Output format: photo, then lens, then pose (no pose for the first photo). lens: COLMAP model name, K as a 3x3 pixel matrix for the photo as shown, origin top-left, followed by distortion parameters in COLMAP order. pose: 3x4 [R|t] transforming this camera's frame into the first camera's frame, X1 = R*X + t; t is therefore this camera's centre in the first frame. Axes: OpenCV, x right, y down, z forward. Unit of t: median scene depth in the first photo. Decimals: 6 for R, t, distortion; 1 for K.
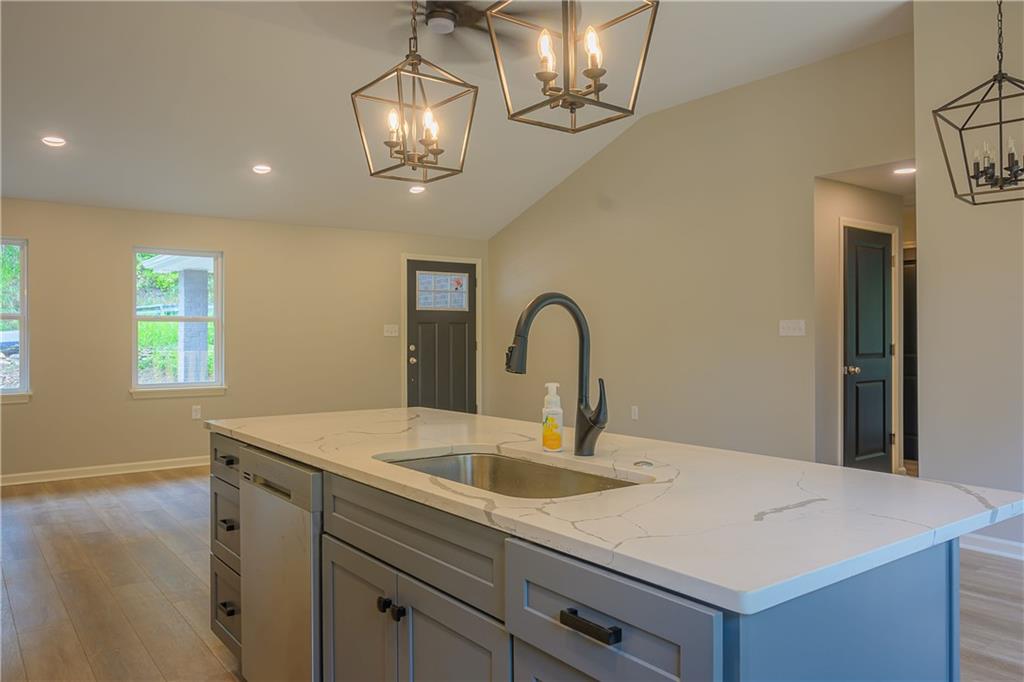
lens RADIAL K [[735.9, 0, 512.0], [0, 735.9, 341.0], [0, 0, 1]] dist [-0.007876, 0.000184]
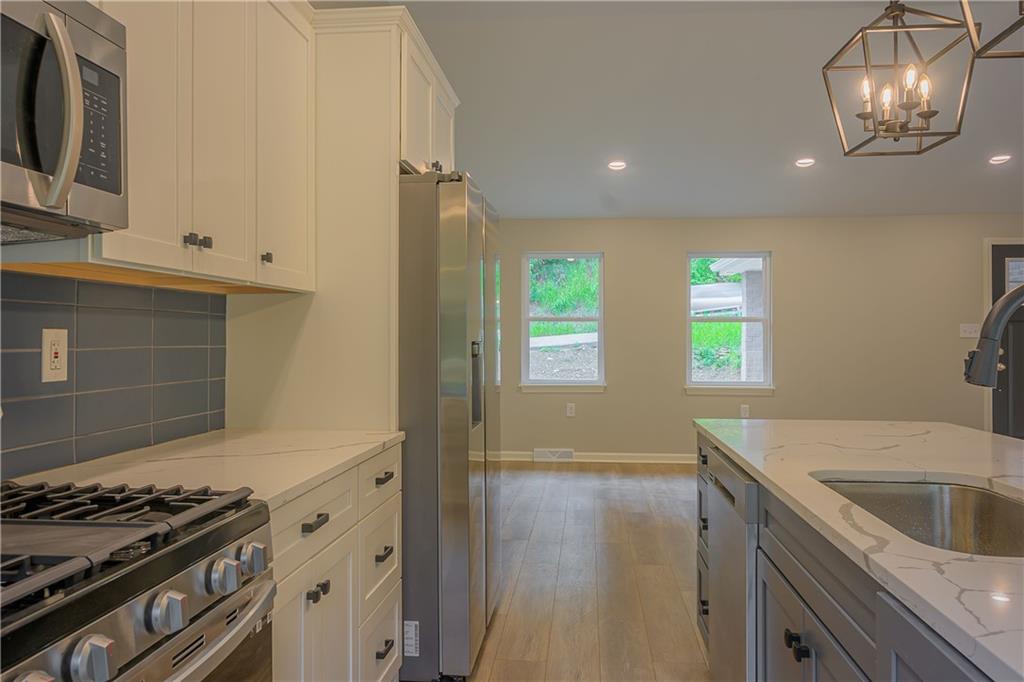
lens RADIAL K [[753.2, 0, 512.0], [0, 753.2, 341.0], [0, 0, 1]] dist [-0.027896, 0.003029]
pose [[0.738350, 0.008167, -0.674369, 0.113053], [-0.008377, 0.999961, 0.002938, -0.001148], [0.674366, 0.003480, 0.738389, 0.063473]]
